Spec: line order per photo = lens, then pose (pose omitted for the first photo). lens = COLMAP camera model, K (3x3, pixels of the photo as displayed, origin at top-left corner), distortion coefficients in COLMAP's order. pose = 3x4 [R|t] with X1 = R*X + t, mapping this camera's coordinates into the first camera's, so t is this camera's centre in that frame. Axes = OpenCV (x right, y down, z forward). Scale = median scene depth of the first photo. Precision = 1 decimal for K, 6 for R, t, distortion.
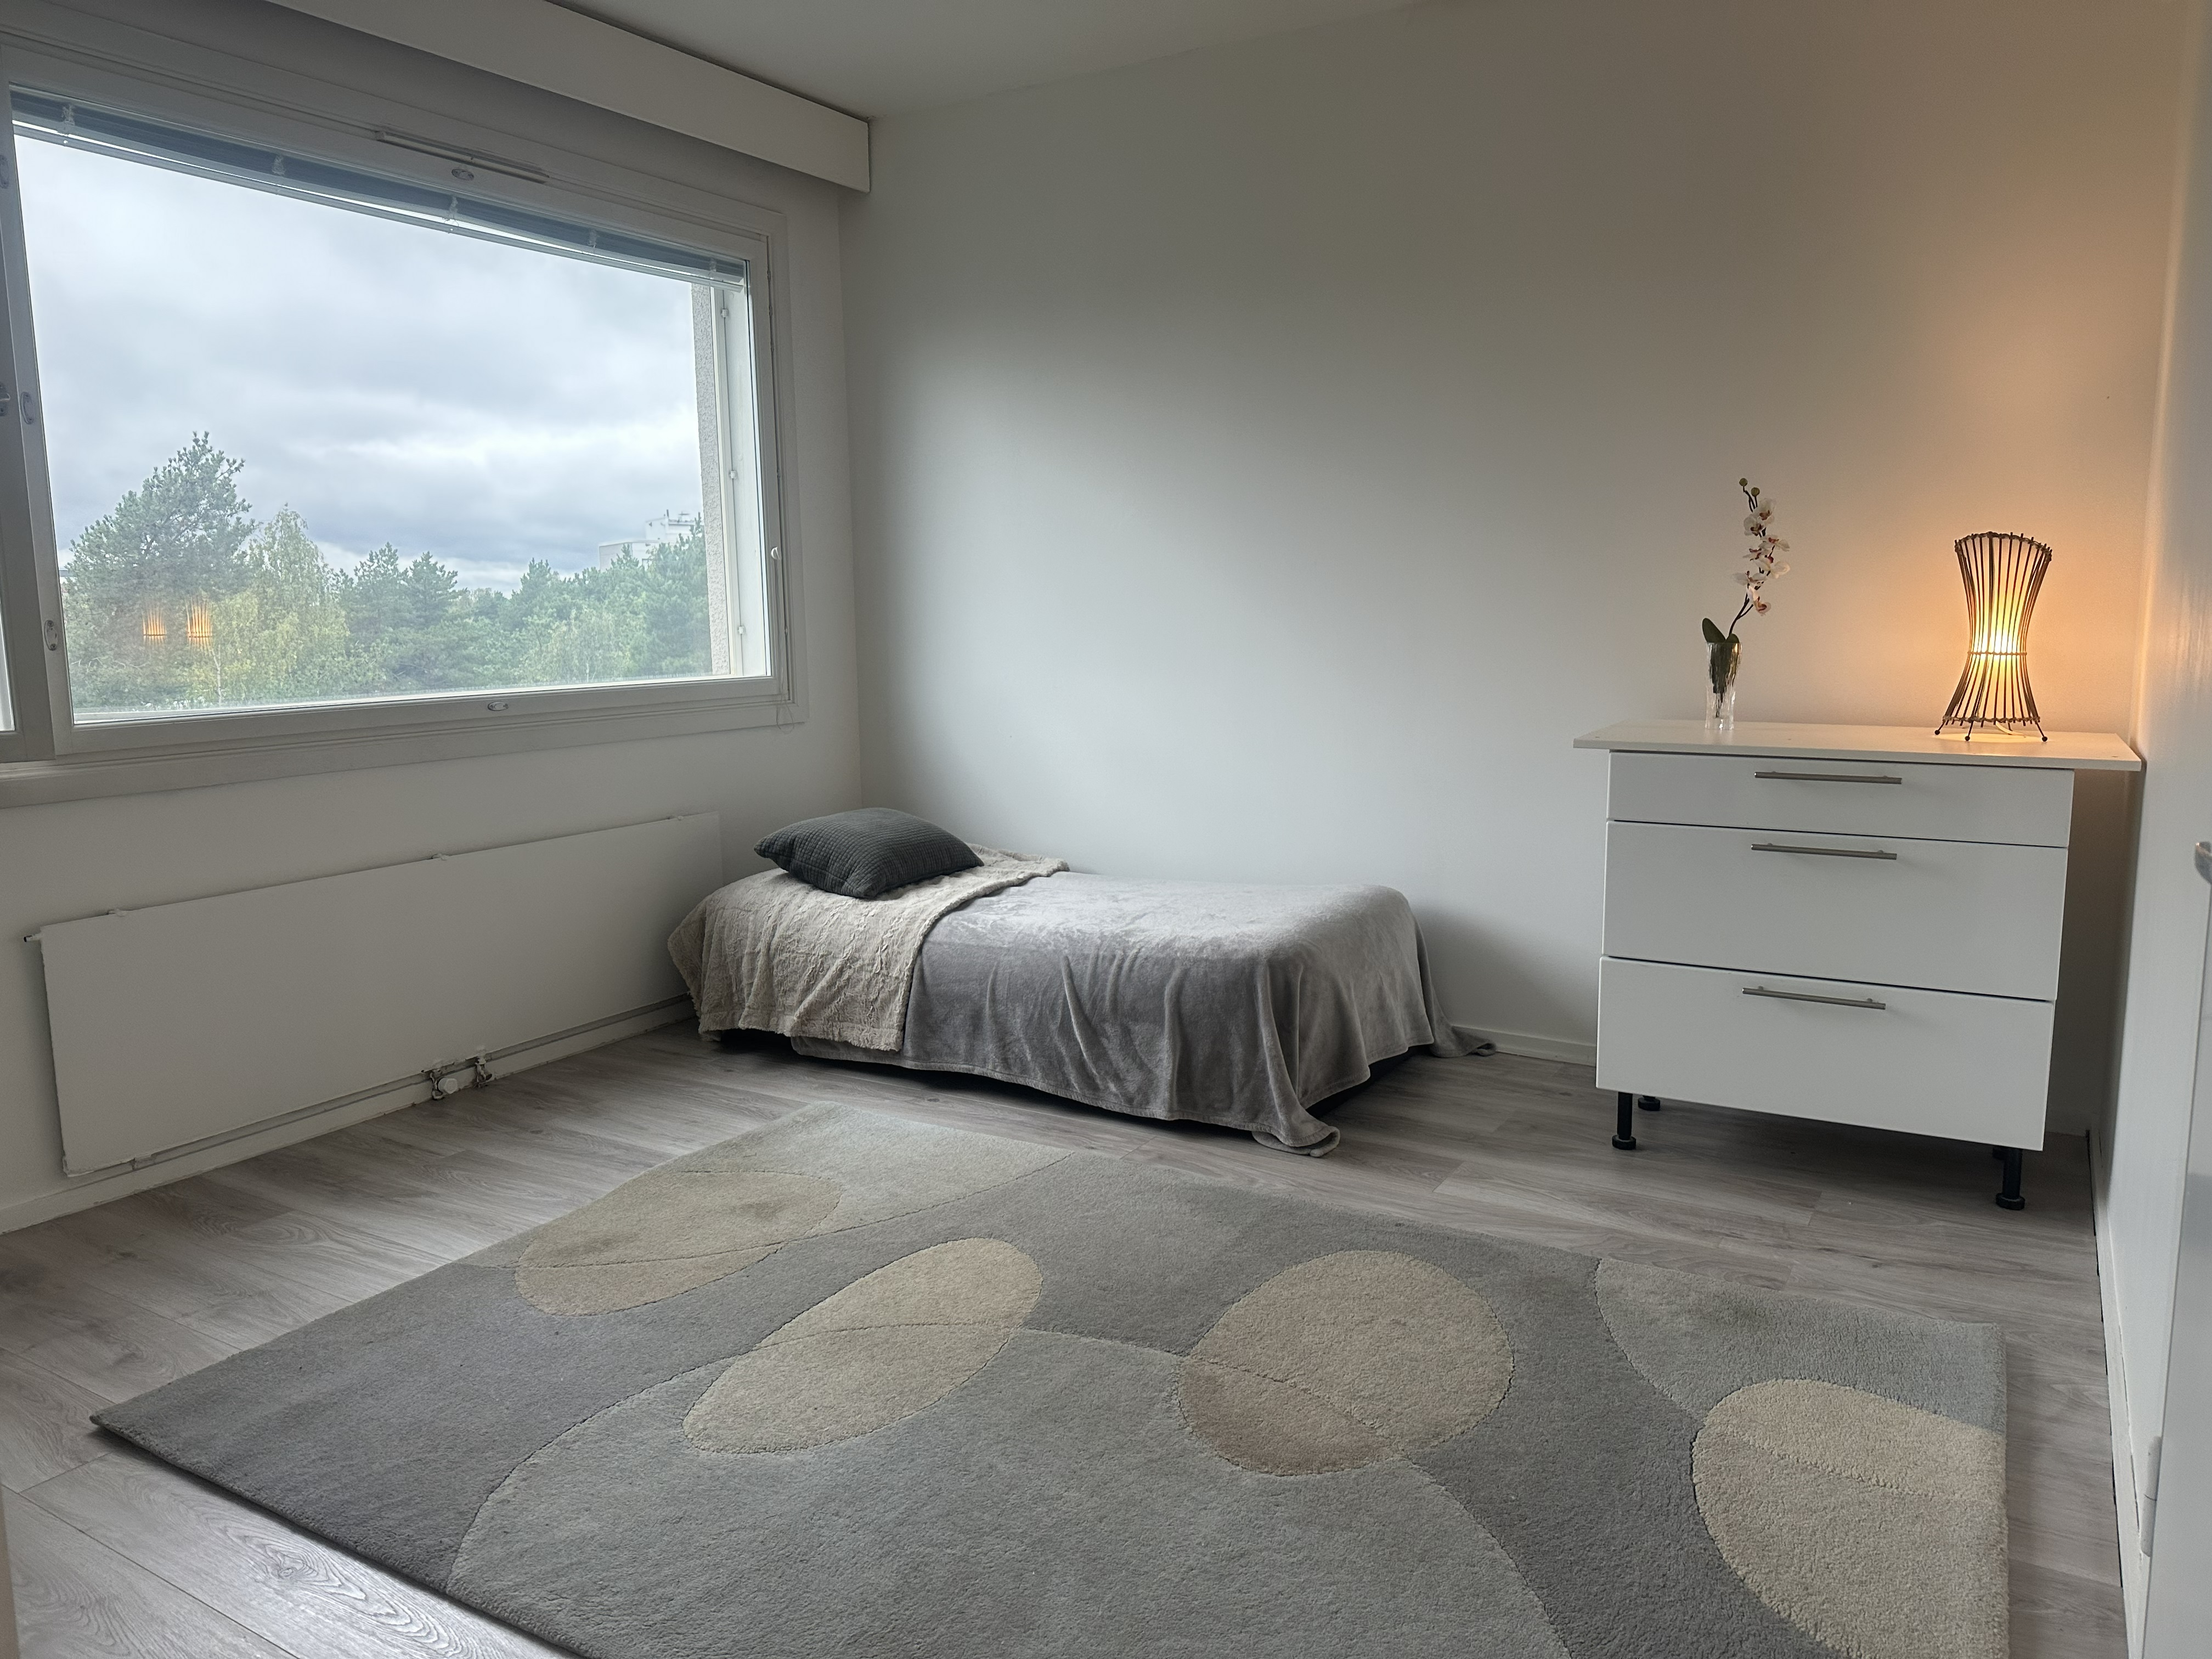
lens RADIAL K [[1570.1, 0, 1112.8], [0, 1570.1, 836.8], [0, 0, 1]] dist [0.054831, -0.012456]
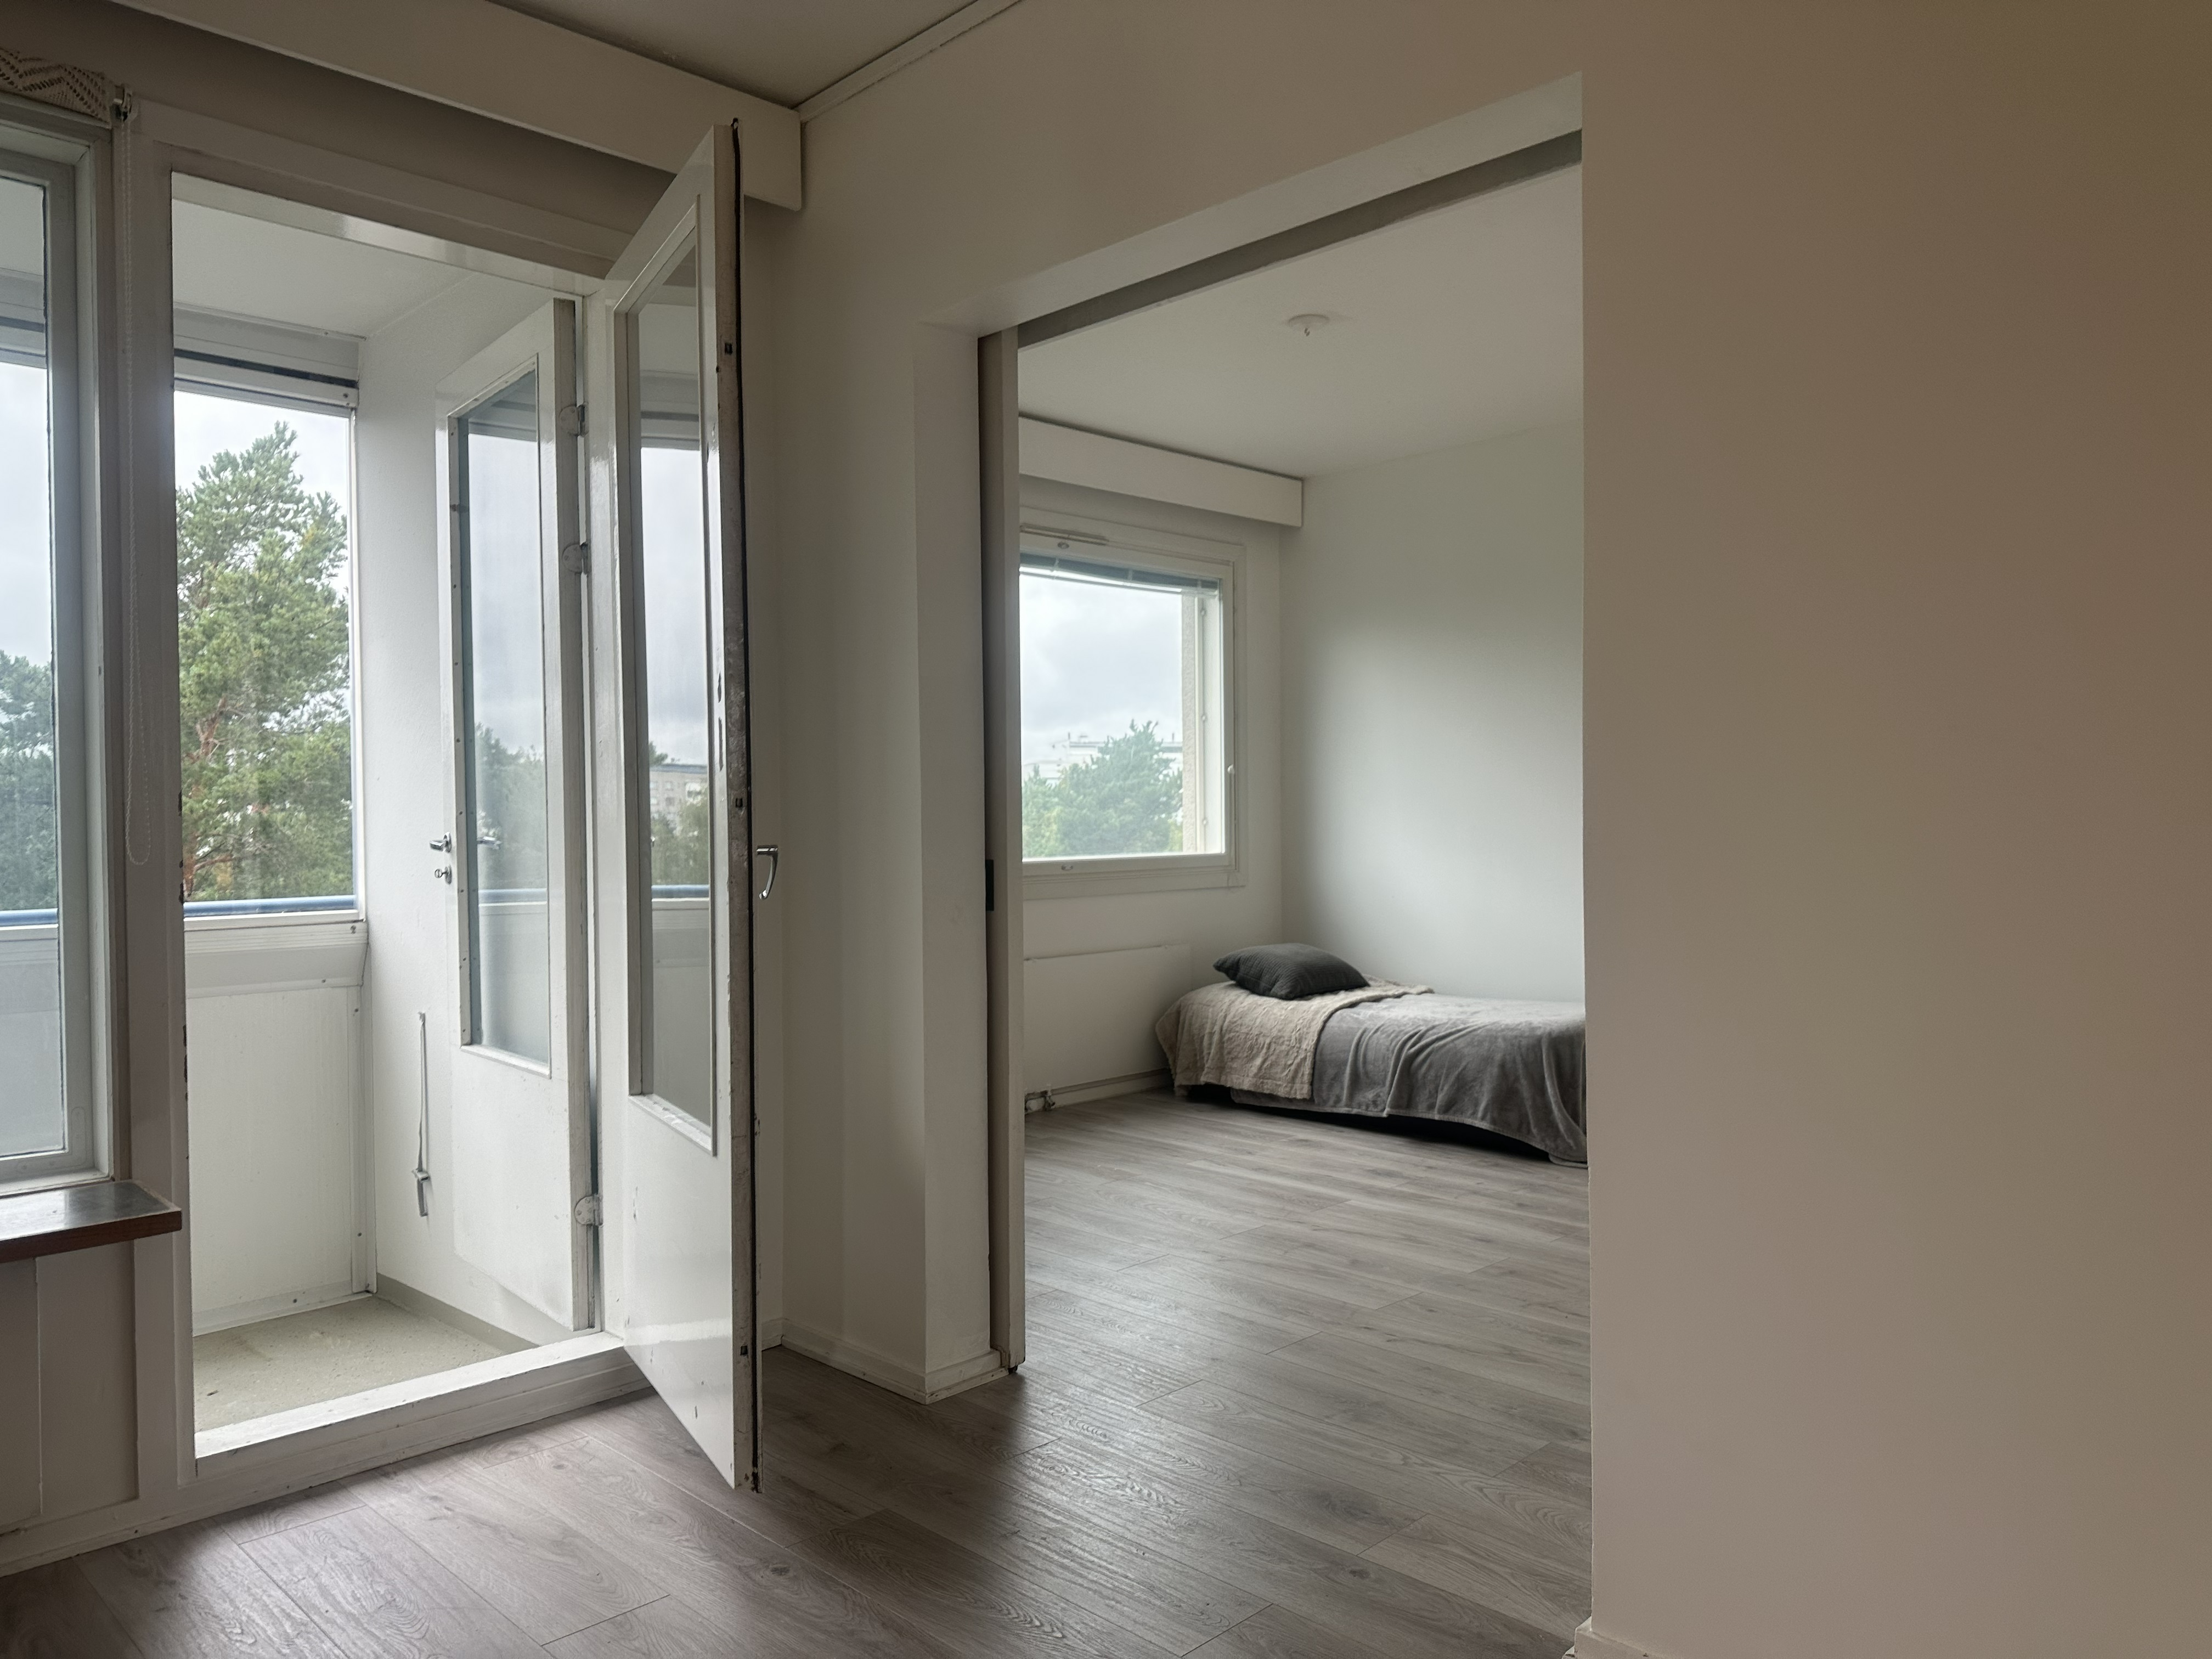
lens RADIAL K [[1570.1, 0, 1106.7], [0, 1570.1, 835.7], [0, 0, 1]] dist [0.054831, -0.012456]
pose [[0.961983, 0.002206, -0.273099, 0.082432], [-0.035463, 0.992510, -0.116900, 0.063358], [0.270796, 0.122141, 0.954857, -0.468369]]
